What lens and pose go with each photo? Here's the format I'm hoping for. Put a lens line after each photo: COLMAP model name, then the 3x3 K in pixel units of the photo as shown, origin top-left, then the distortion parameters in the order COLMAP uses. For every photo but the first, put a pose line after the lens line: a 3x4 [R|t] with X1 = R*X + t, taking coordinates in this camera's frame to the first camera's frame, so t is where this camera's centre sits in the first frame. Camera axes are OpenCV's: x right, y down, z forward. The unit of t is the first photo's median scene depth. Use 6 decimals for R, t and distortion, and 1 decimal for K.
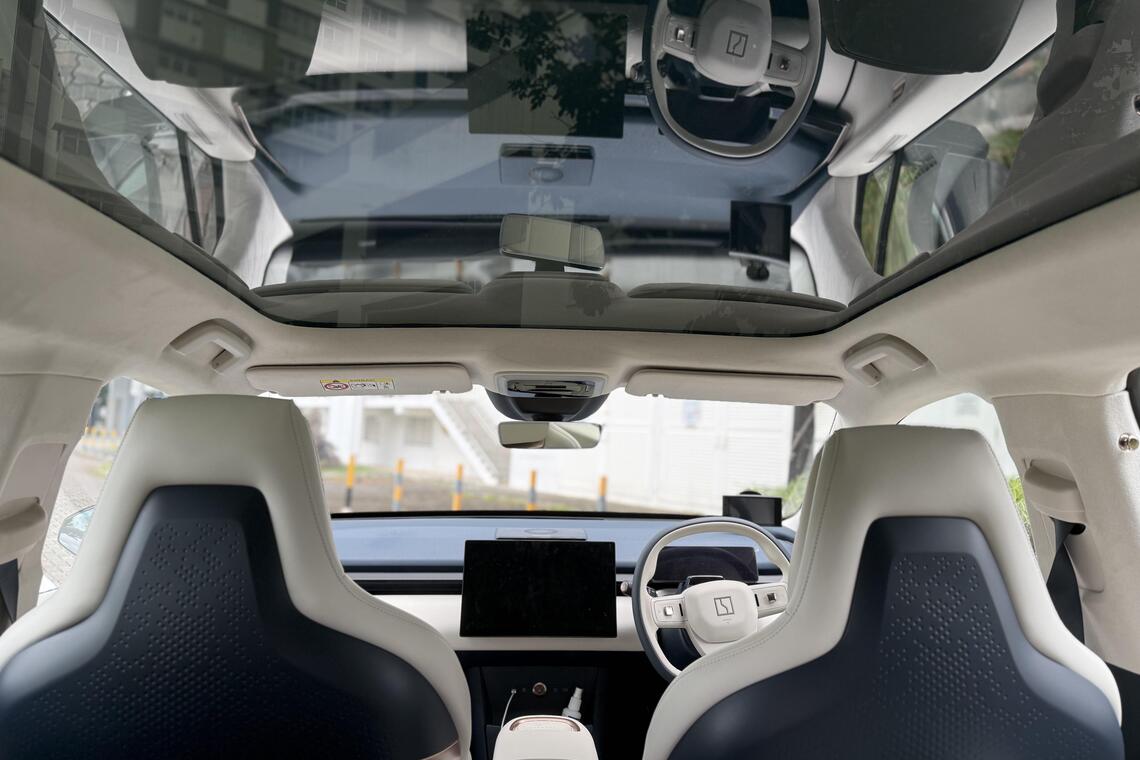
lens RADIAL K [[749.4, 0, 570.0], [0, 749.4, 380.0], [0, 0, 1]] dist [-0.001940, 0.001456]
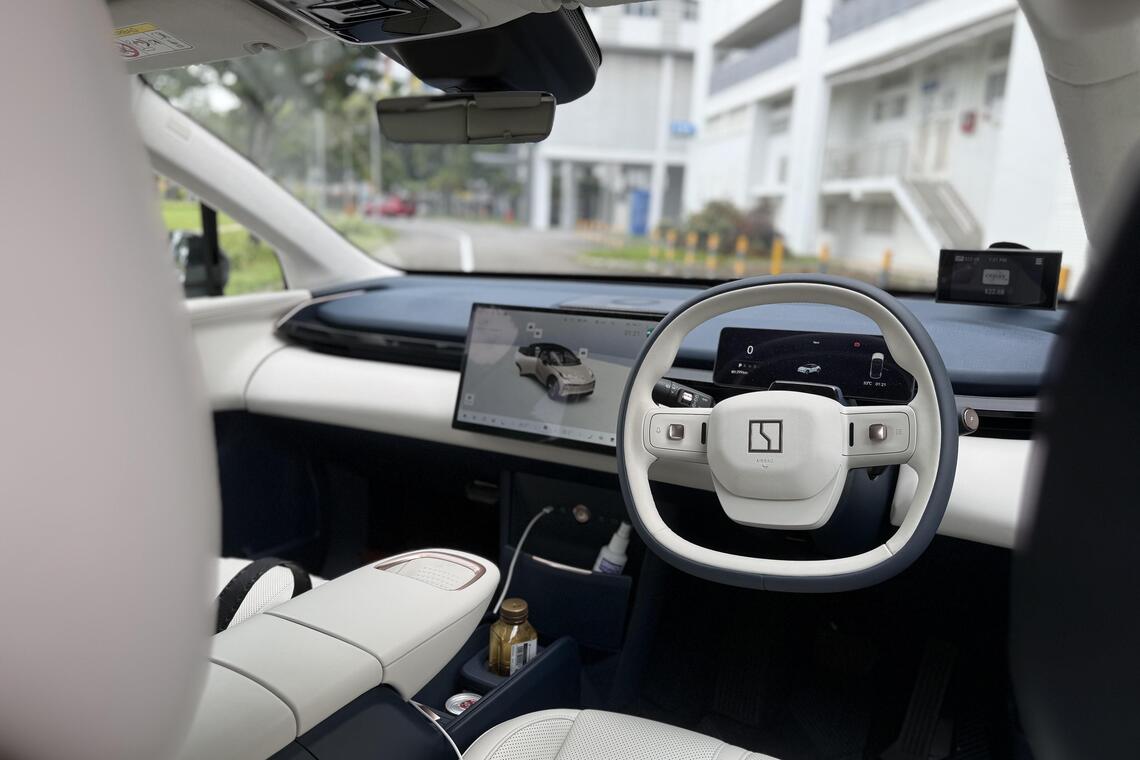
lens RADIAL K [[749.4, 0, 570.0], [0, 749.4, 380.0], [0, 0, 1]] dist [-0.001940, 0.001456]
pose [[0.828292, 0.084217, -0.553932, 0.367864], [0.069092, 0.965742, 0.250139, 0.112106], [0.556021, -0.245460, 0.794097, 0.479151]]
